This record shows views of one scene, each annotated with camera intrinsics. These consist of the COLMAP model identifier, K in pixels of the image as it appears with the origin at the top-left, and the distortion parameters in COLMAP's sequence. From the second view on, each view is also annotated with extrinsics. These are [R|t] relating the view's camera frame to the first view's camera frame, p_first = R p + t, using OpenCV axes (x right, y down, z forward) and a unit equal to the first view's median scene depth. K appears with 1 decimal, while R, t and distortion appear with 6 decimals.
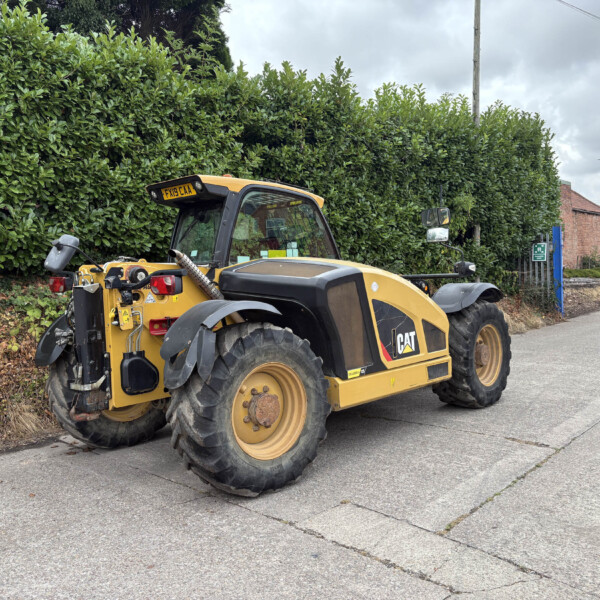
lens RADIAL K [[601.4, 0, 302.1], [0, 601.4, 306.6], [0, 0, 1]] dist [-0.004213, 0.022886]
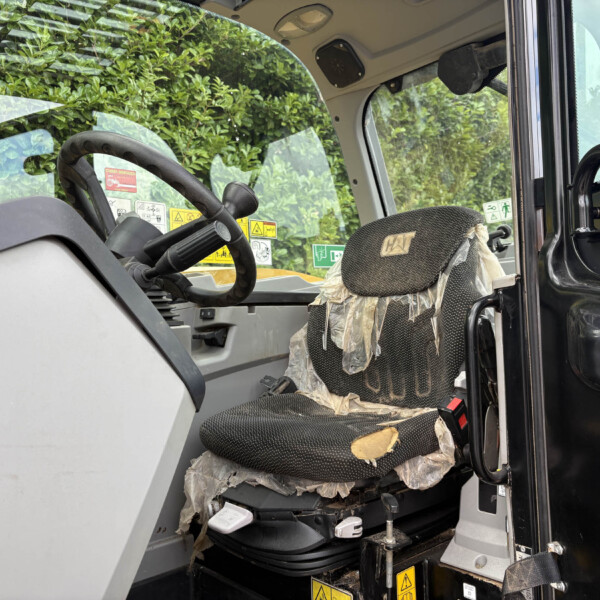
lens RADIAL K [[601.4, 0, 302.1], [0, 601.4, 306.6], [0, 0, 1]] dist [-0.004213, 0.022886]
pose [[0.996815, 0.013377, -0.078615, 0.033296], [-0.018437, 0.997779, -0.064003, -0.025367], [0.077584, 0.065249, 0.994848, 0.461944]]
